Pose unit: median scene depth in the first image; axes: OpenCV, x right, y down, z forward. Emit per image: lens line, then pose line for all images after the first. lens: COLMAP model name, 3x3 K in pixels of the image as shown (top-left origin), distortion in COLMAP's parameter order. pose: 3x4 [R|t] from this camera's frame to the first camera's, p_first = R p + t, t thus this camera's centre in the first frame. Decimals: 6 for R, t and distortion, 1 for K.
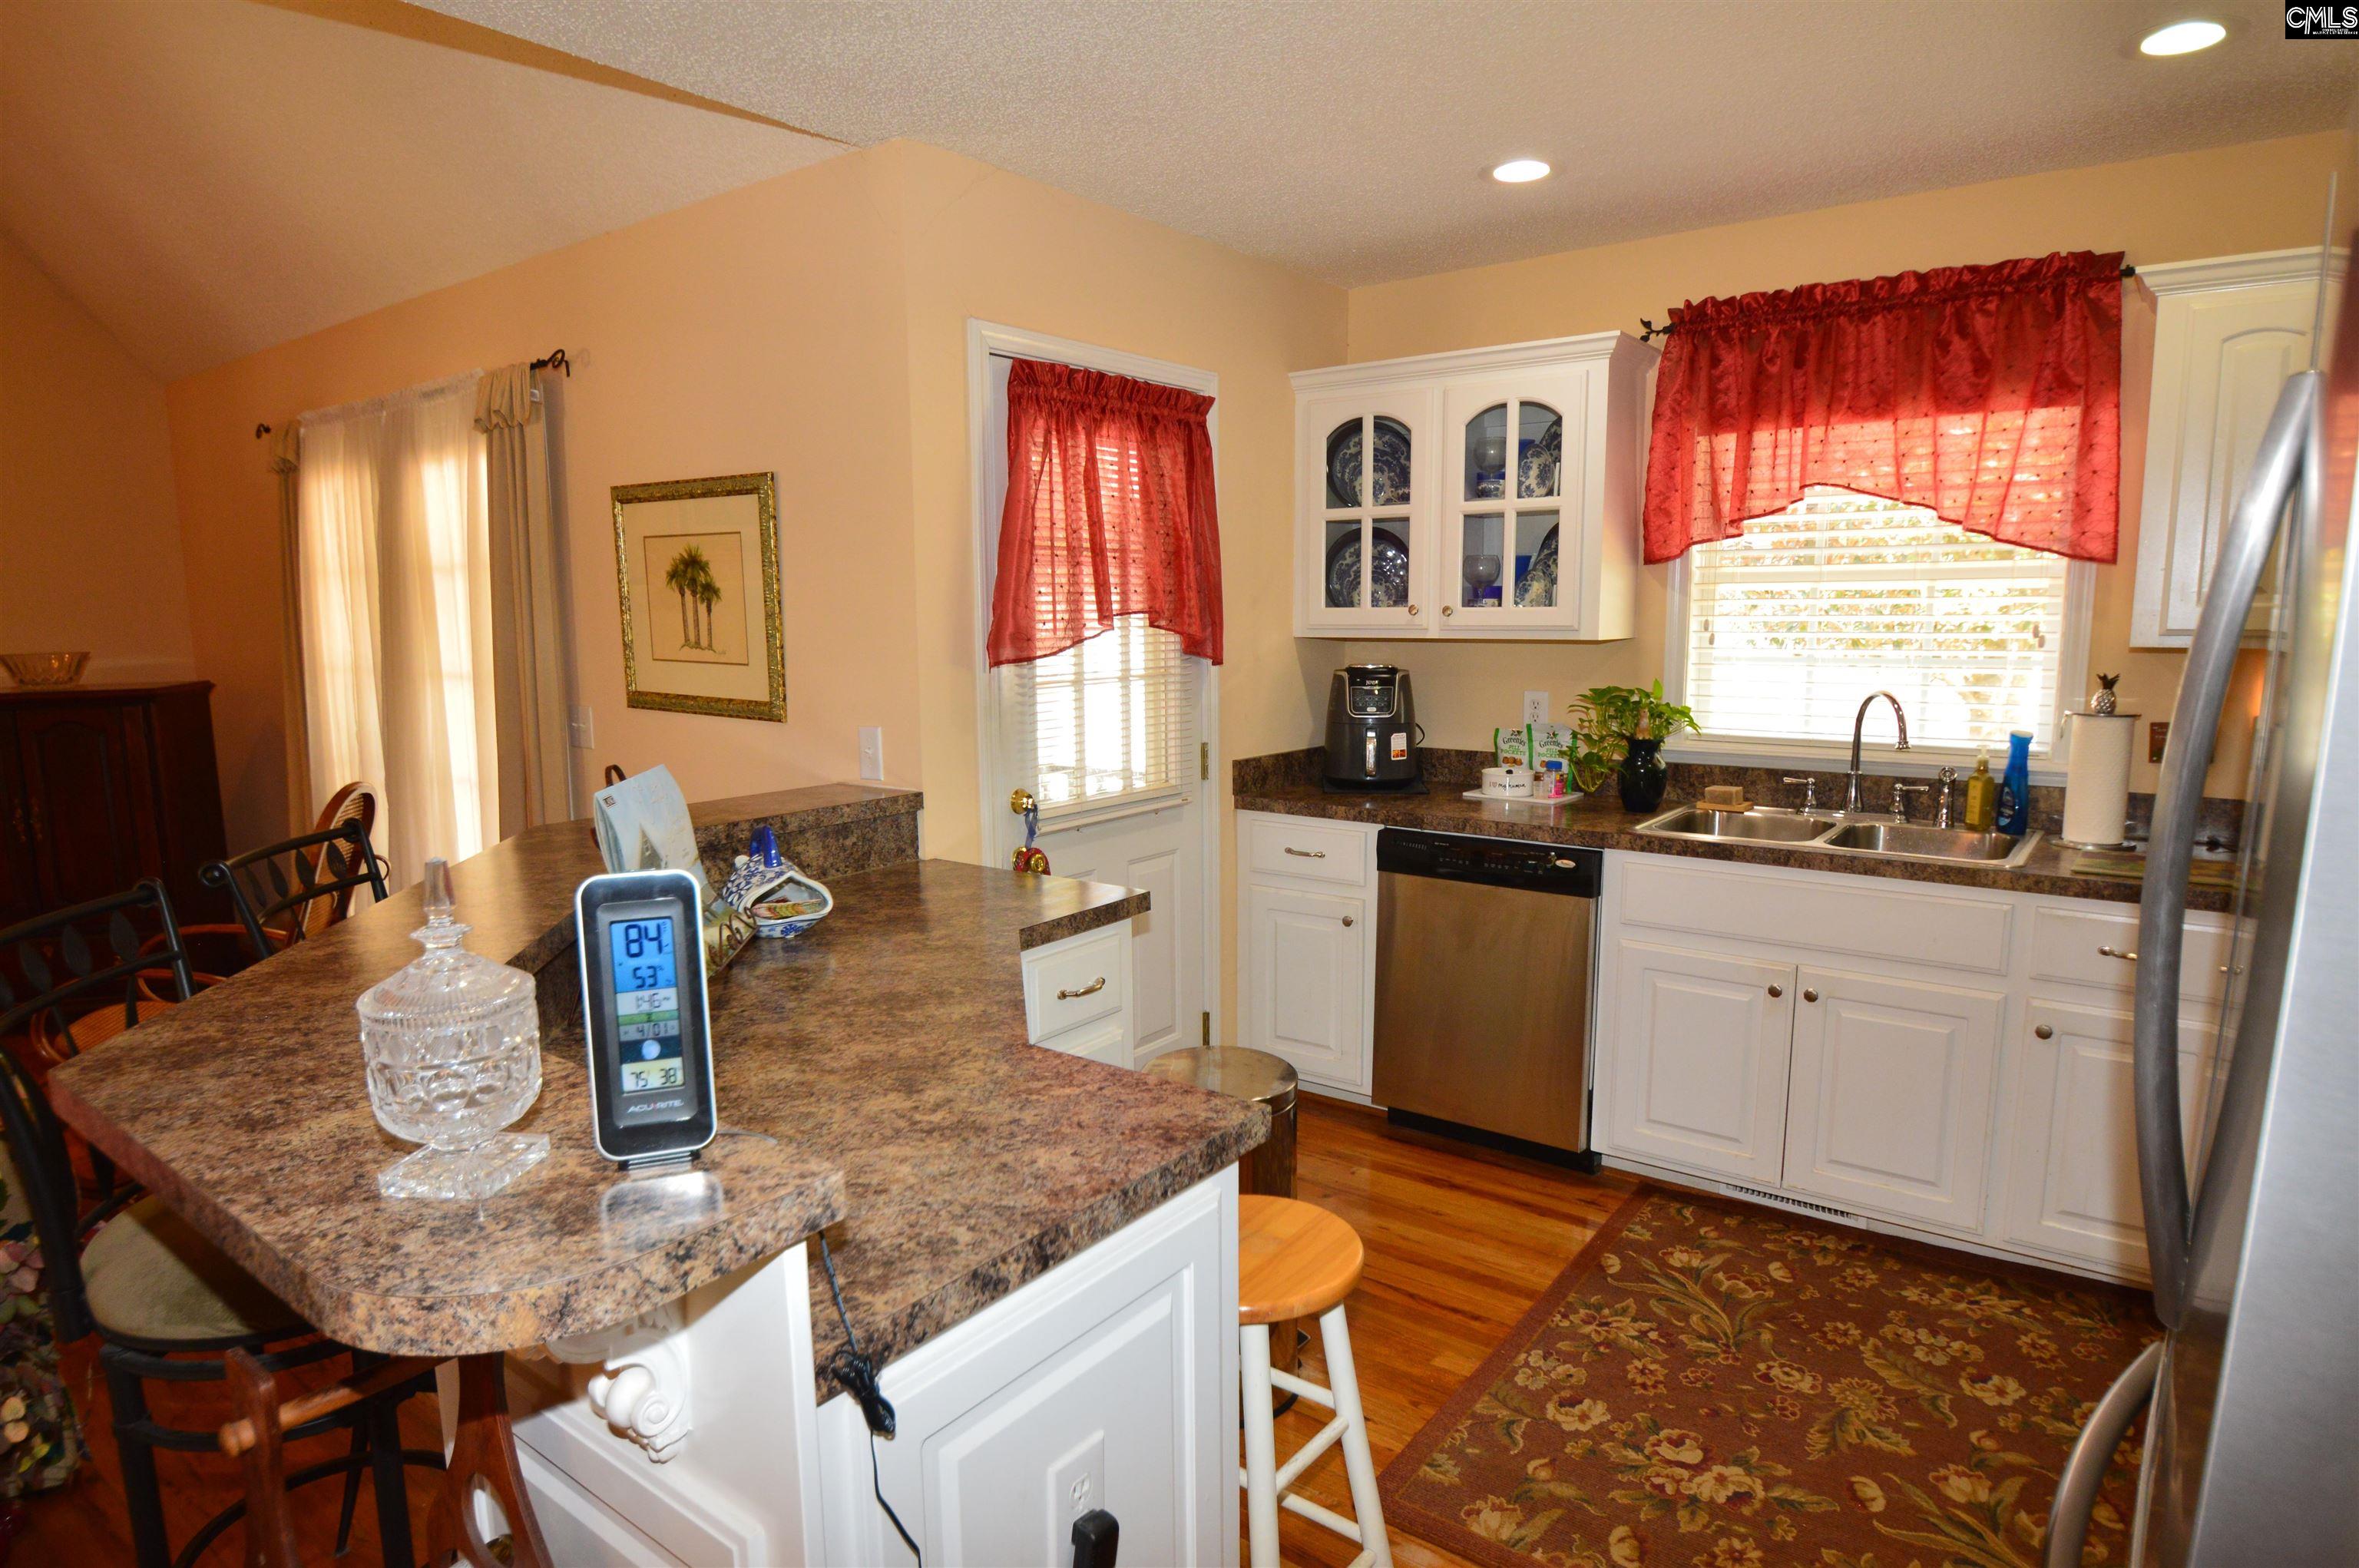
lens RADIAL K [[1344.7, 0, 1170.0], [0, 1344.7, 810.1], [0, 0, 1]] dist [-0.018579, -0.000332]
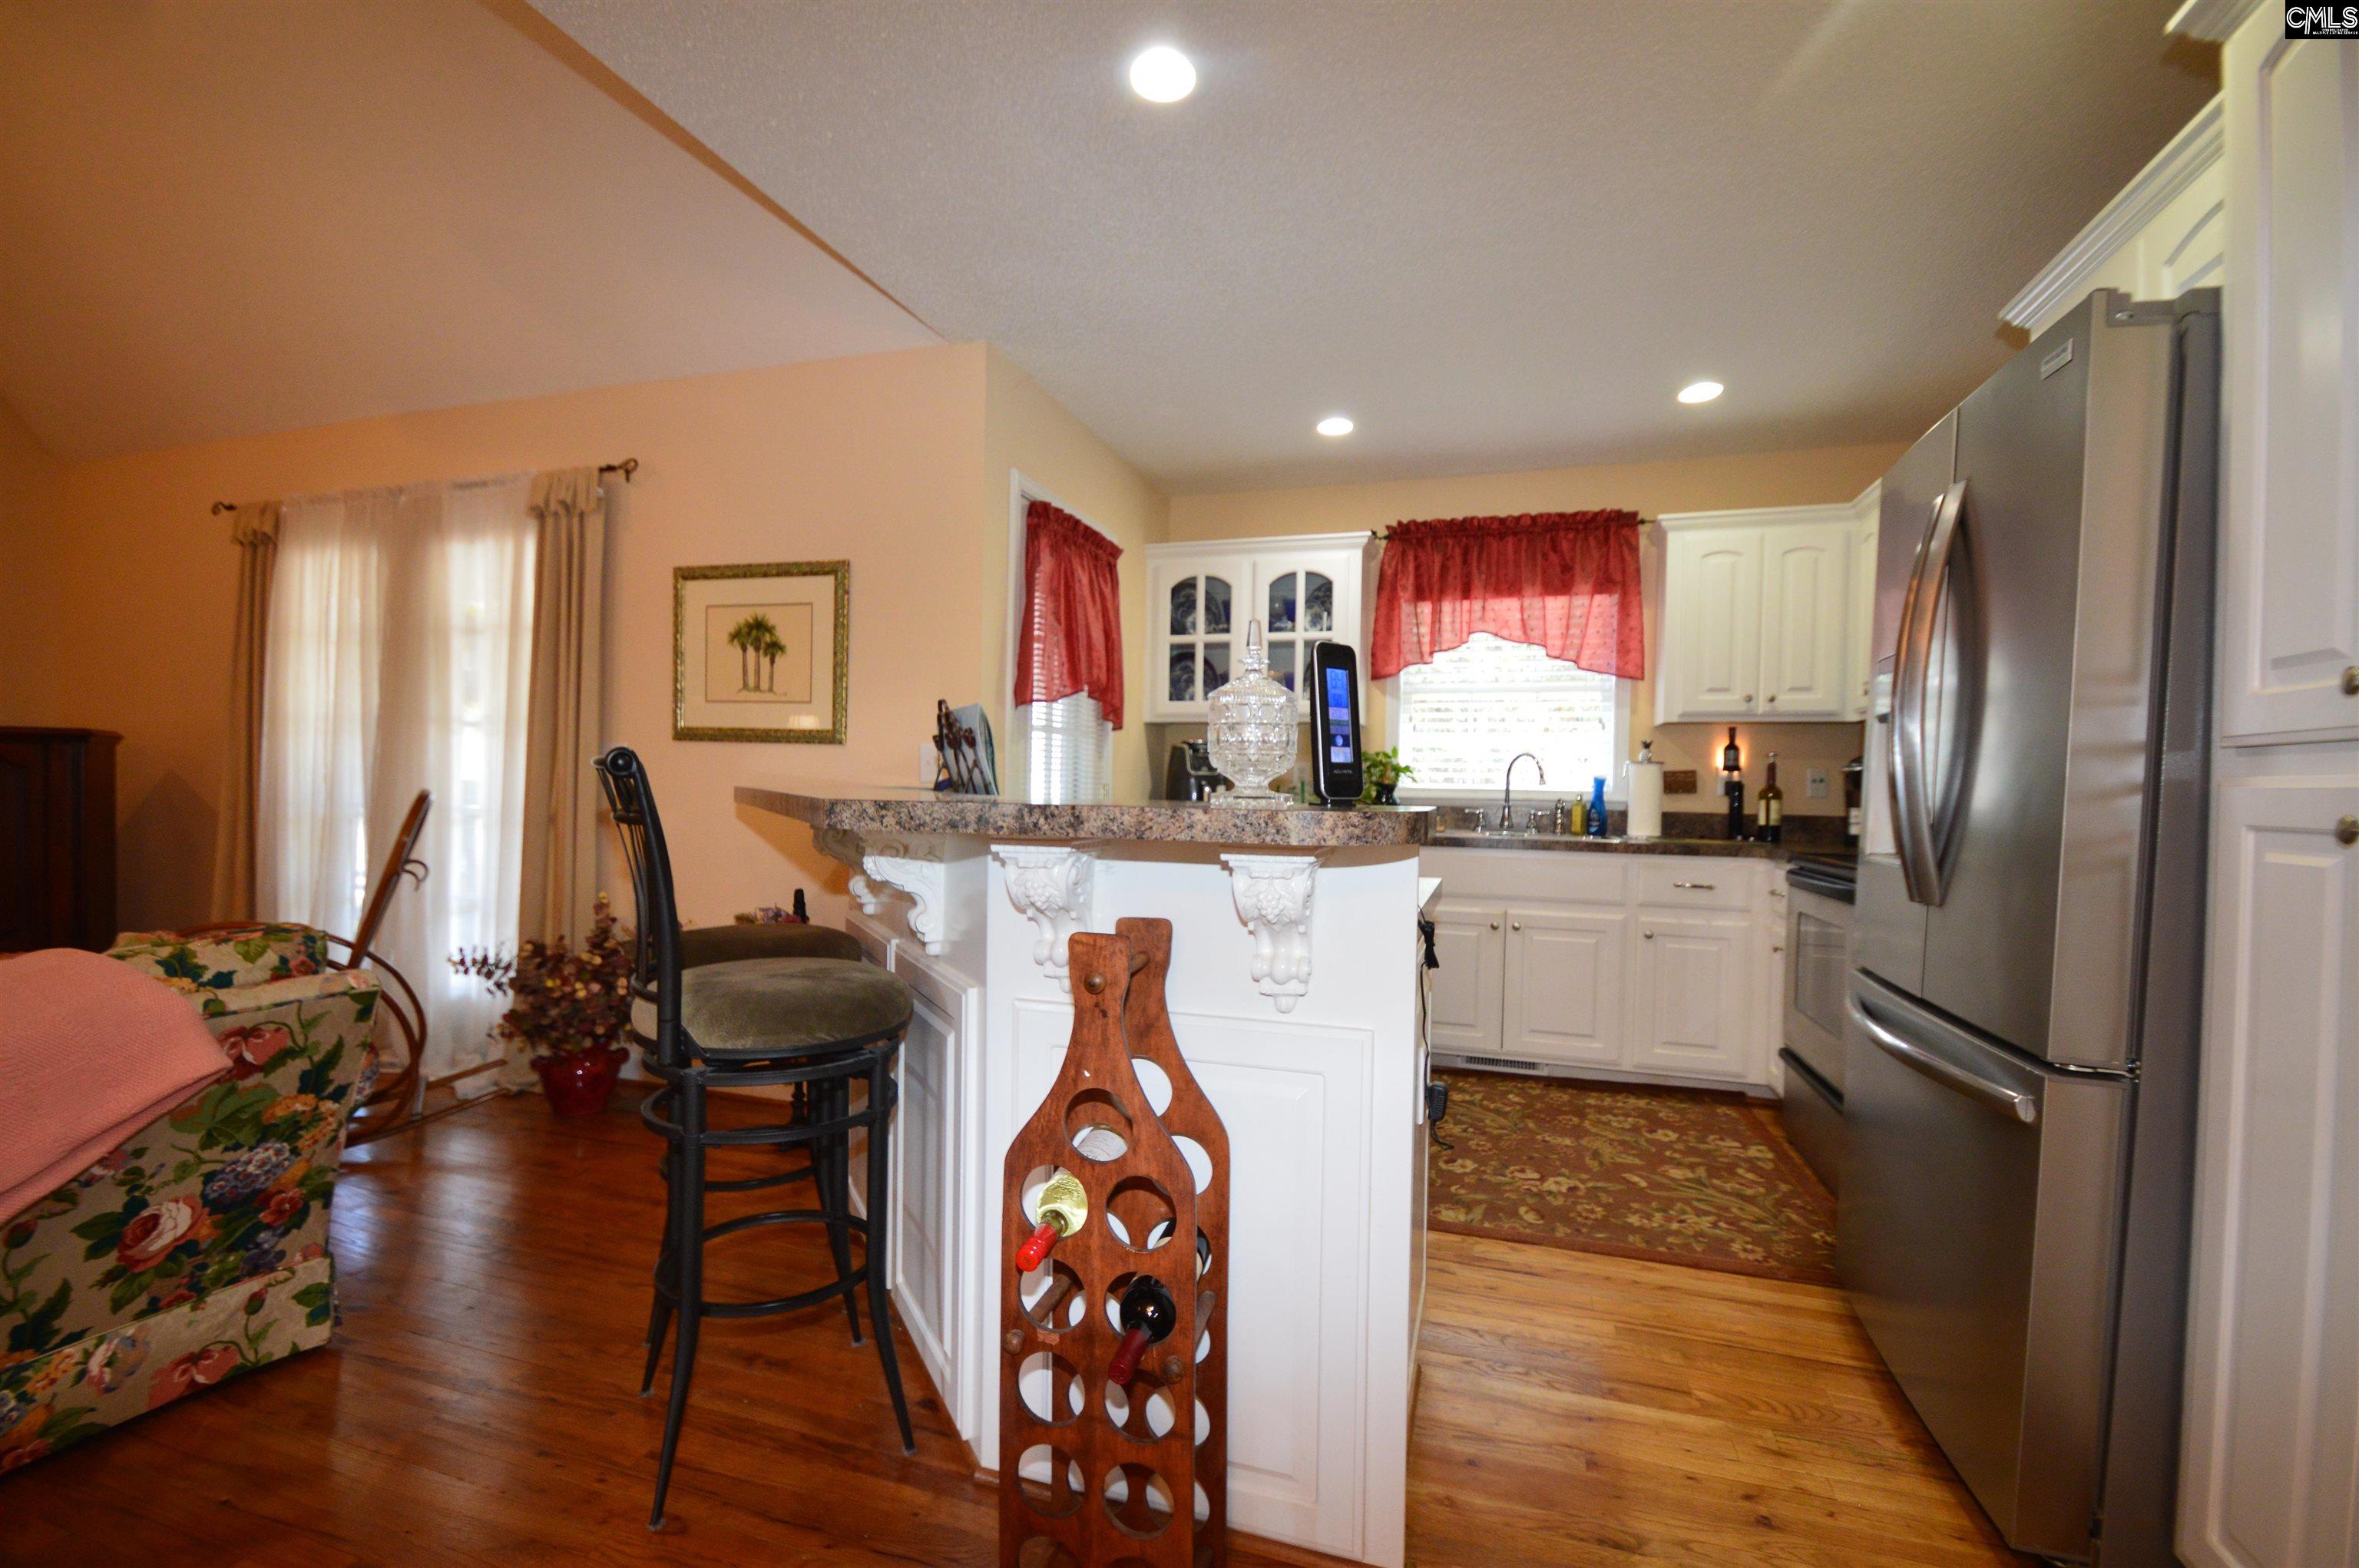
lens RADIAL K [[1048.5, 0, 1159.0], [0, 1048.5, 805.9], [0, 0, 1]] dist [0.012840, -0.014933]
pose [[0.944031, 0.021640, 0.329148, -0.325871], [0.022065, 0.991468, -0.128470, 0.133279], [-0.329119, 0.128542, 0.935499, -0.071475]]
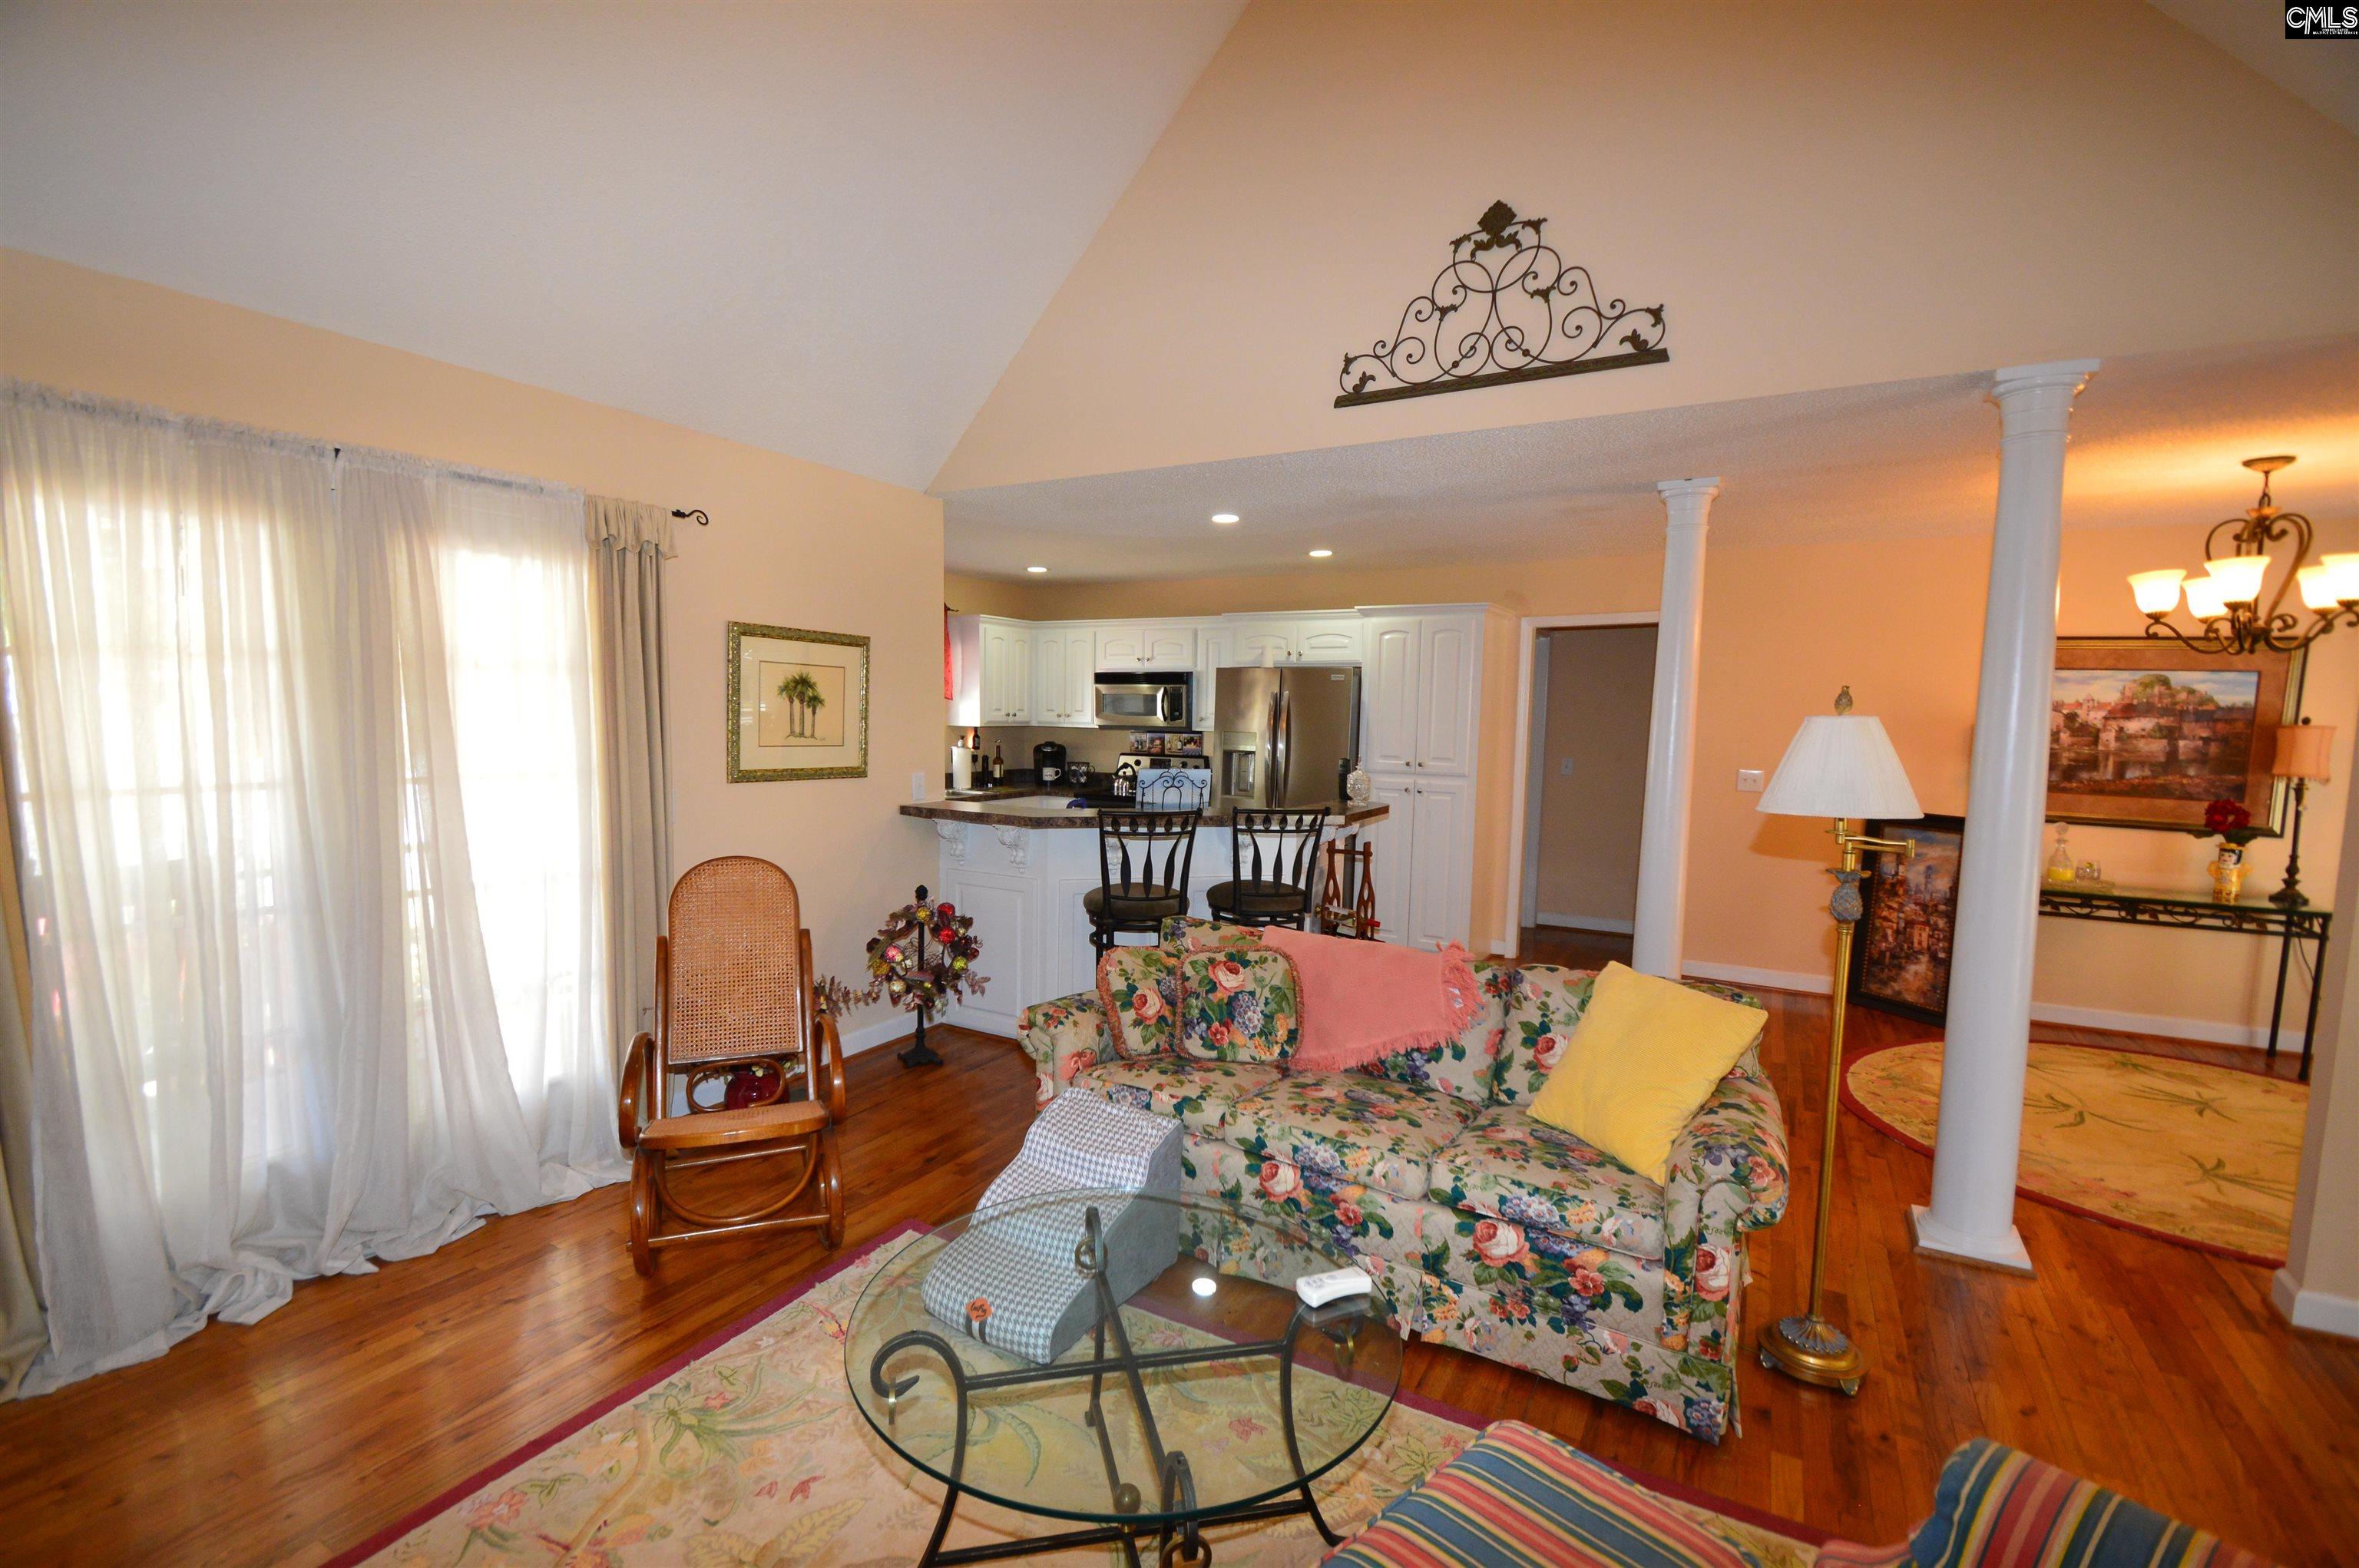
lens RADIAL K [[1048.5, 0, 1159.0], [0, 1048.5, 805.9], [0, 0, 1]] dist [0.012840, -0.014933]
pose [[-0.124617, -0.084123, 0.988632, -1.648380], [0.133773, 0.985877, 0.100751, -0.112634], [-0.983146, 0.144808, -0.111603, 0.764306]]
